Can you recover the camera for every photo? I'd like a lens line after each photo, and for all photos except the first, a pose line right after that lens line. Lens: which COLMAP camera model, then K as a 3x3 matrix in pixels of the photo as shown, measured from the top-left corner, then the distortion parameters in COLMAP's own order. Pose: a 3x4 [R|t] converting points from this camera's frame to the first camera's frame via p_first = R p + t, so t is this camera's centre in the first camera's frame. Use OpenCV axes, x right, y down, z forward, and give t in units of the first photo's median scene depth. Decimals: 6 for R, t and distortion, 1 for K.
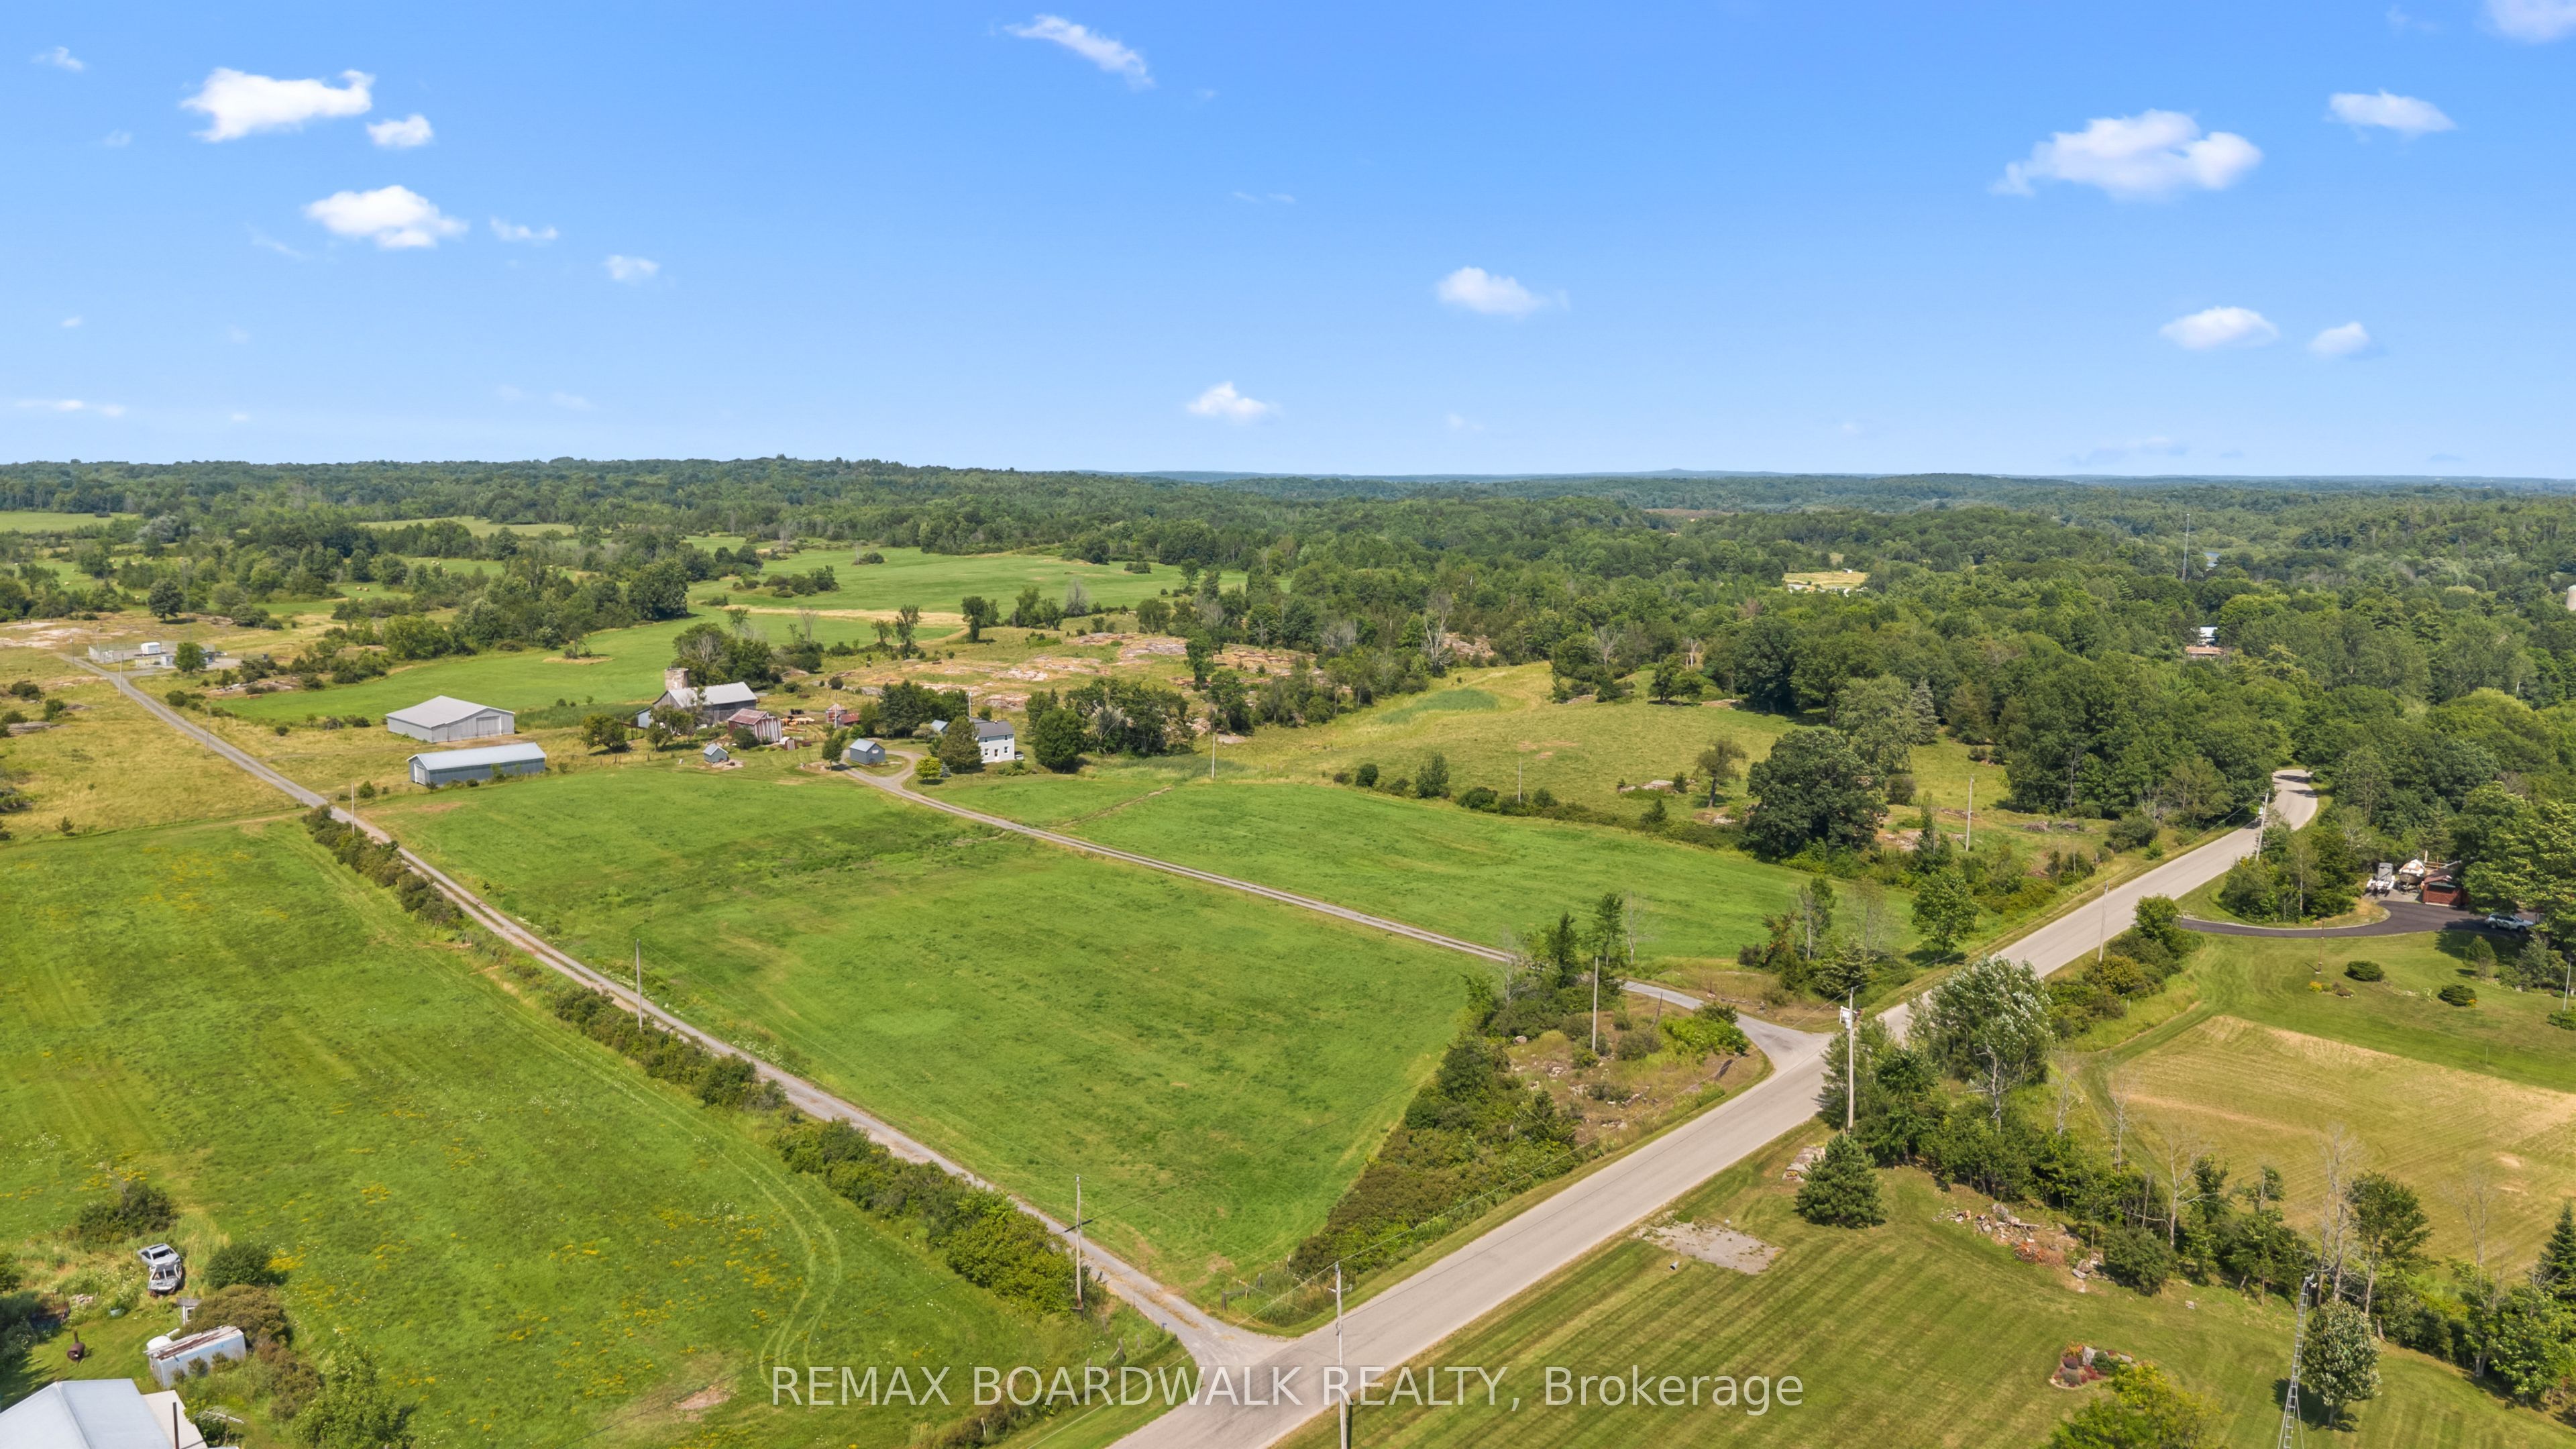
lens RADIAL K [[1718.2, 0, 1278.7], [0, 1718.2, 712.6], [0, 0, 1]] dist [0.055532, -0.089676]
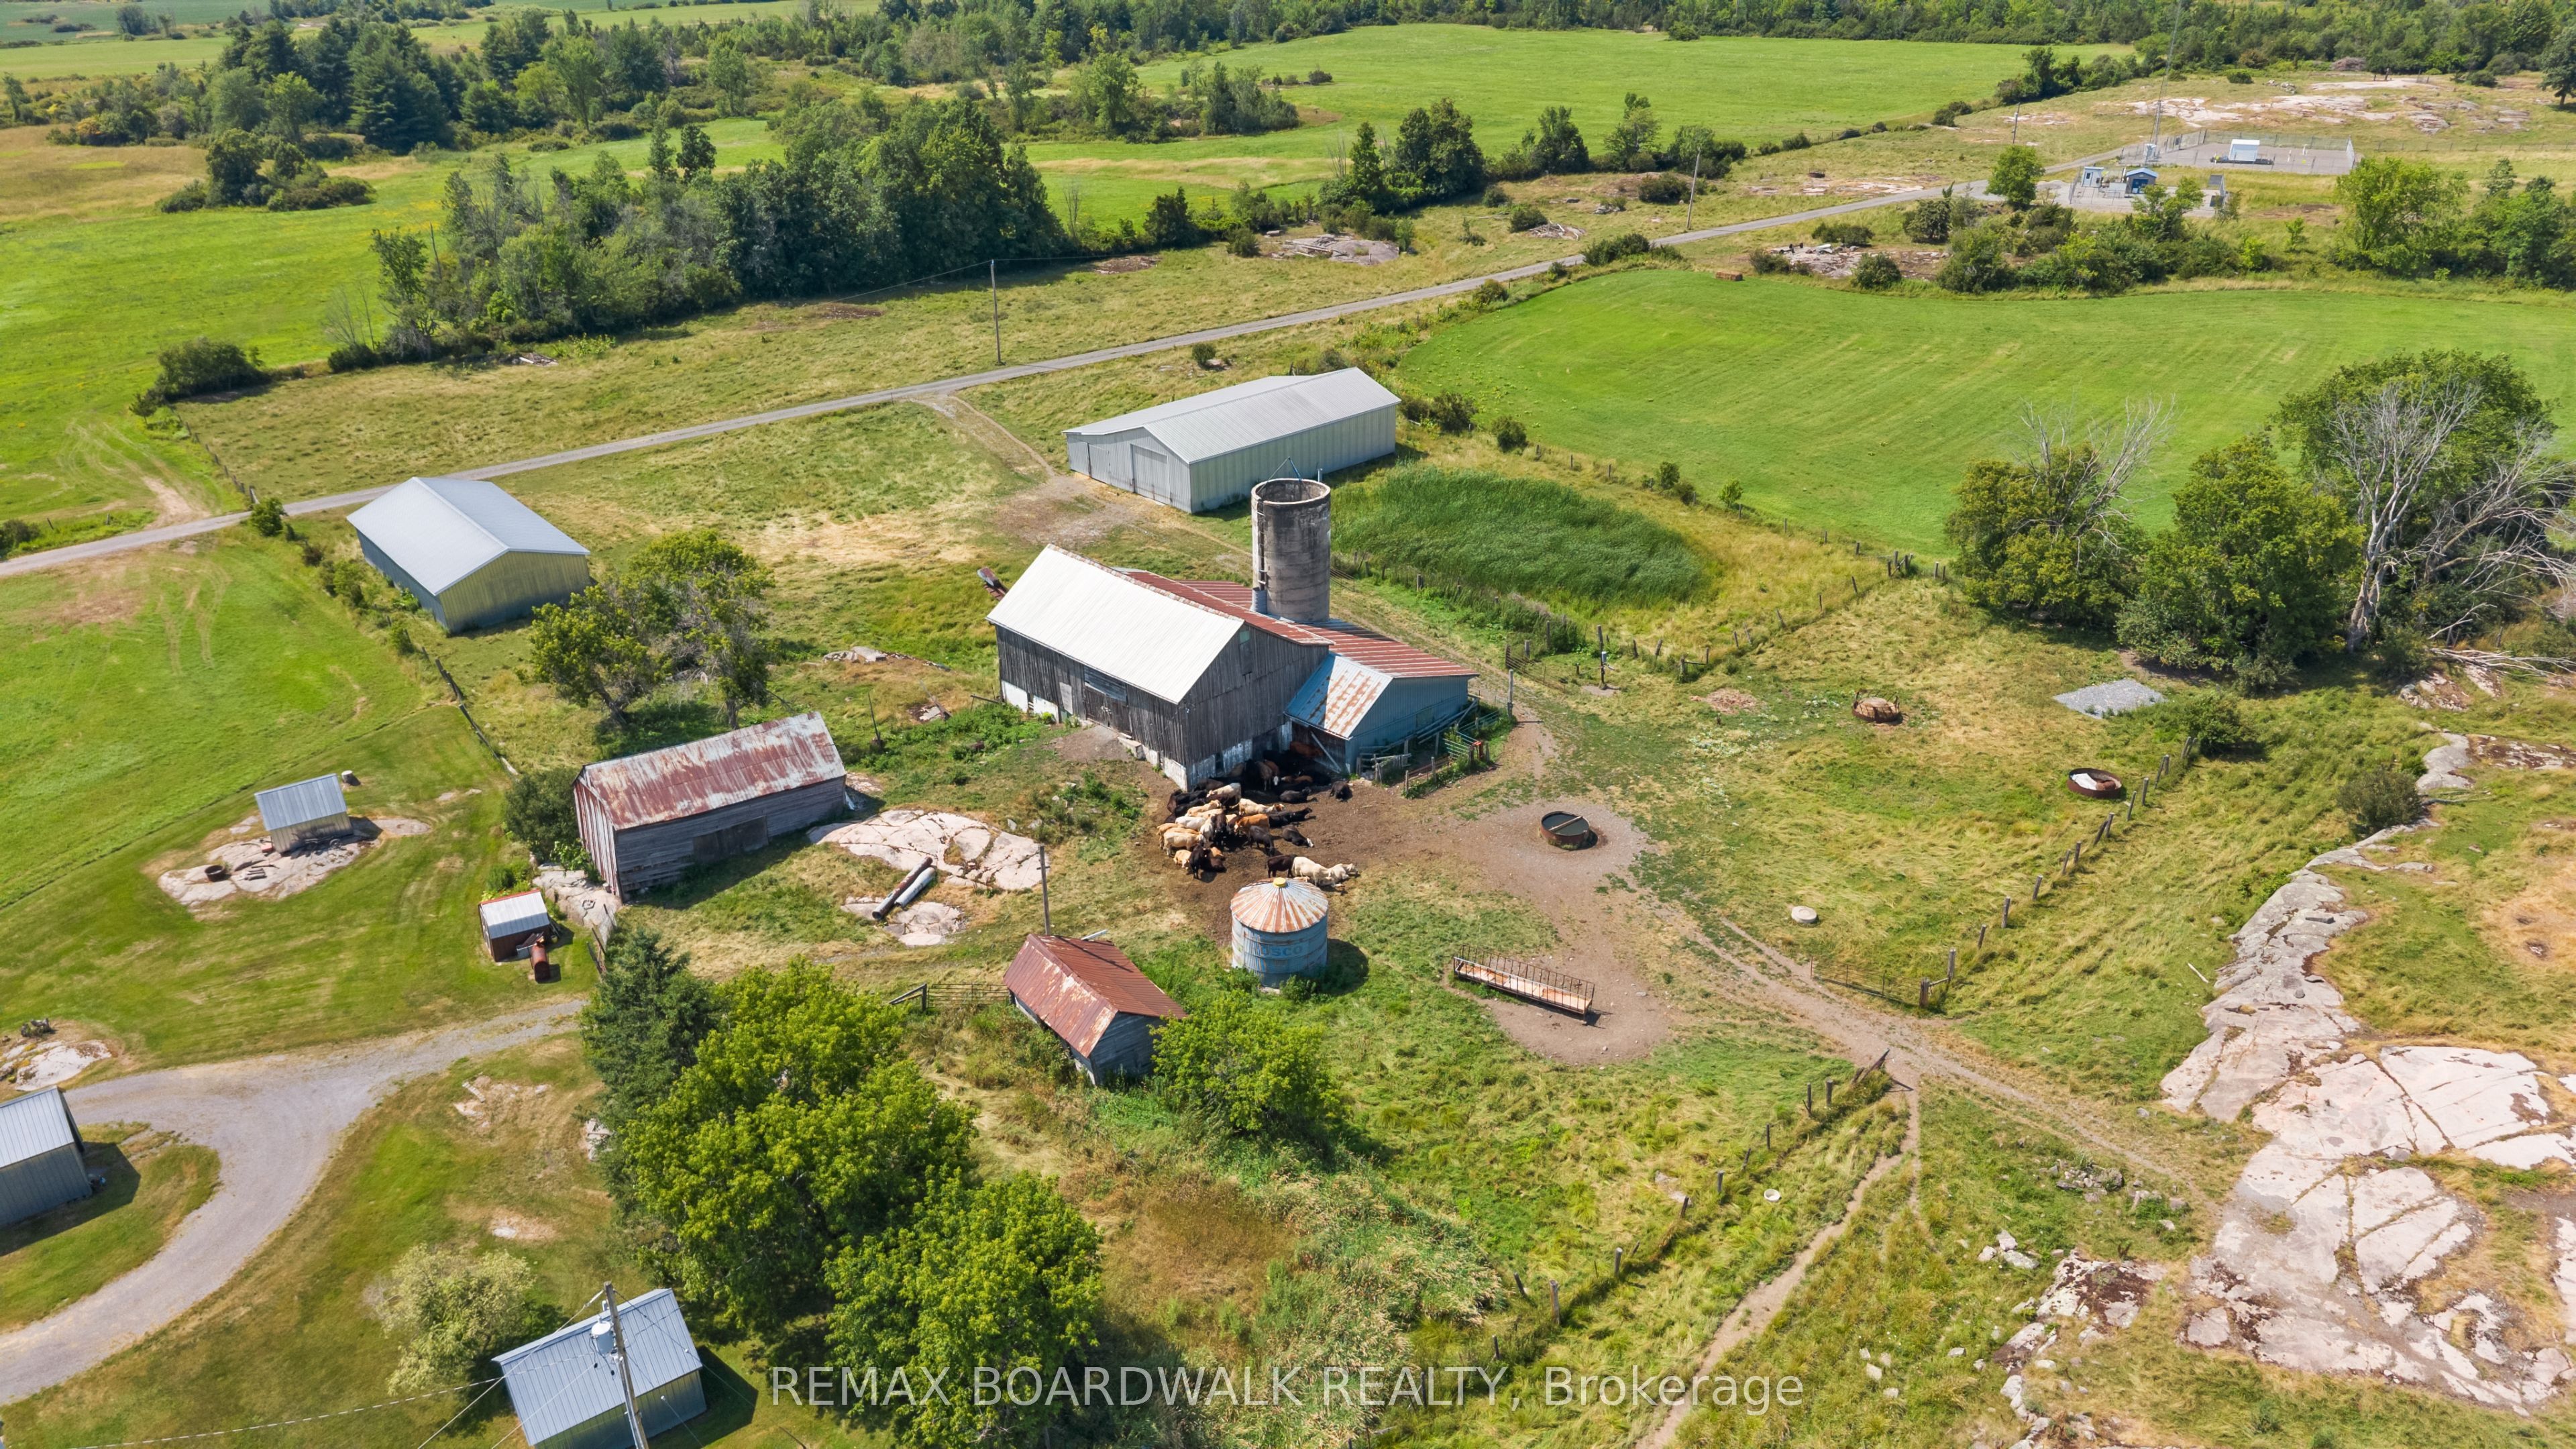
lens RADIAL K [[1719.0, 0, 1251.3], [0, 1719.0, 725.3], [0, 0, 1]] dist [0.005550, -0.001590]
pose [[-0.083860, 0.438306, -0.894905, -0.065413], [-0.117580, 0.887442, 0.445669, -0.086071], [0.989516, 0.142597, -0.022885, 0.770321]]
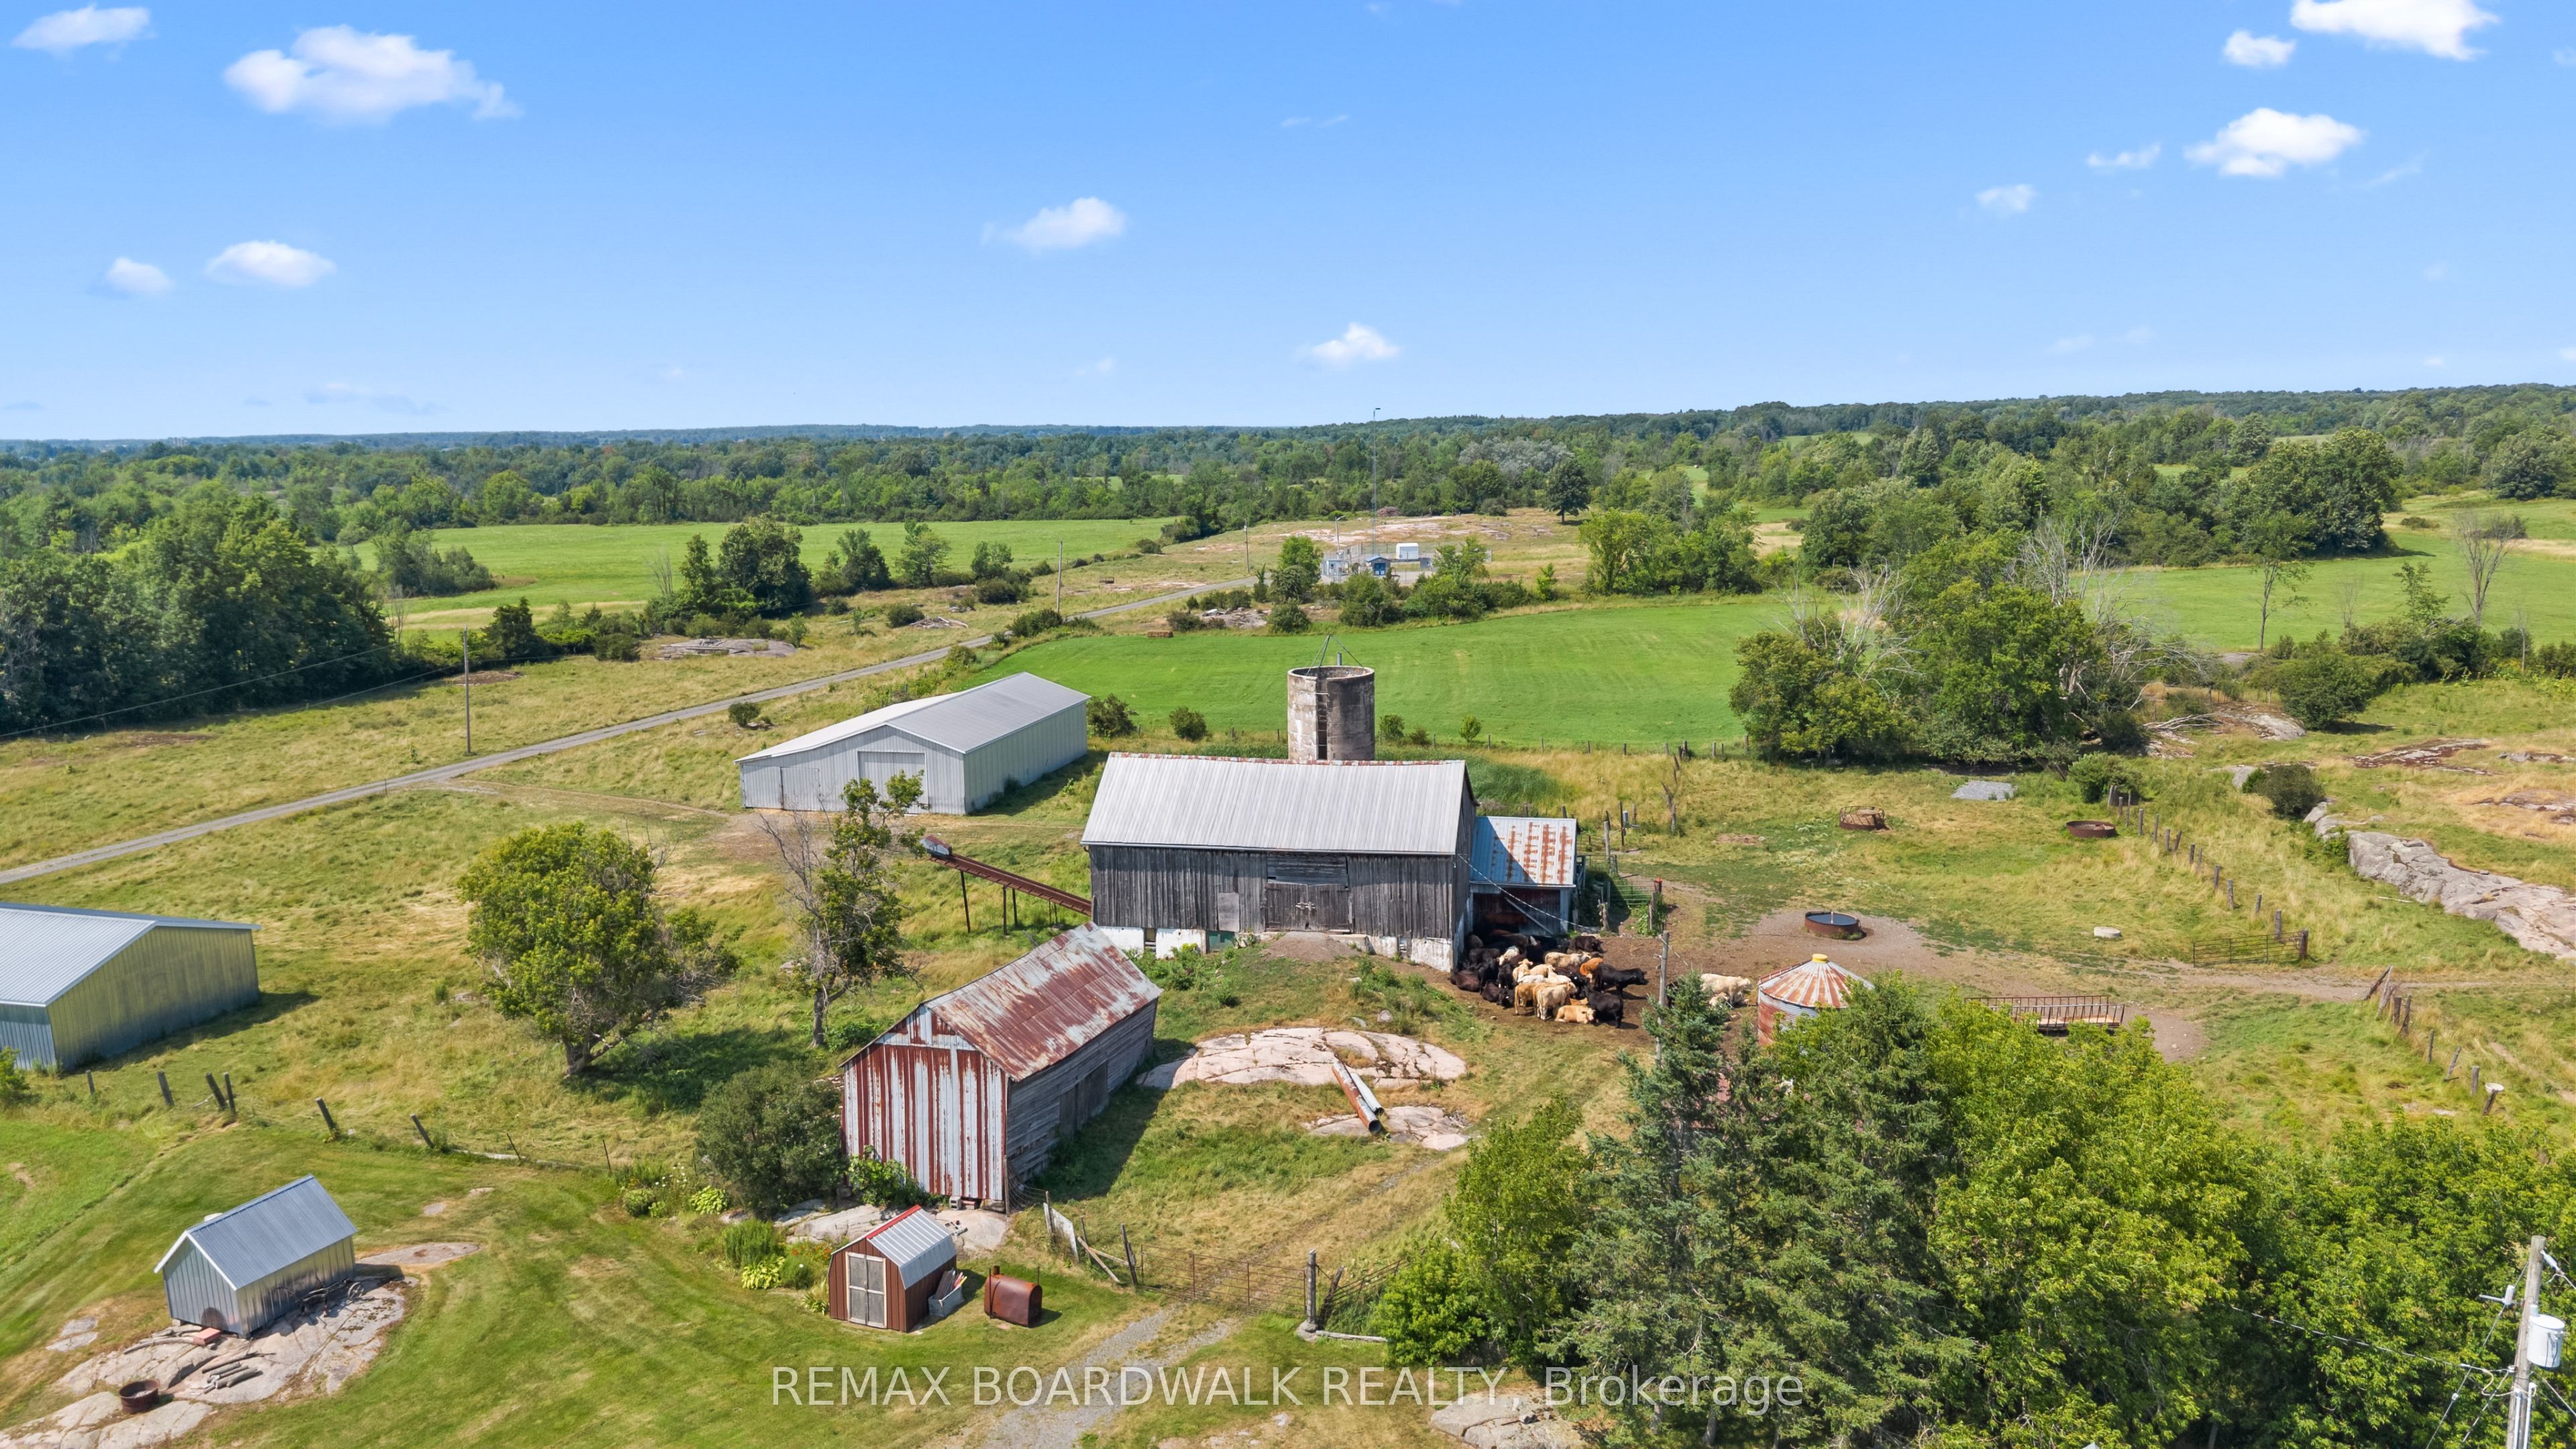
lens RADIAL K [[1718.2, 0, 1278.7], [0, 1718.2, 712.6], [0, 0, 1]] dist [0.055532, -0.089676]
pose [[0.489794, 0.127975, -0.862394, -0.105949], [-0.103837, 0.990690, 0.088040, -0.030466], [0.865633, 0.046427, 0.498523, 0.667624]]
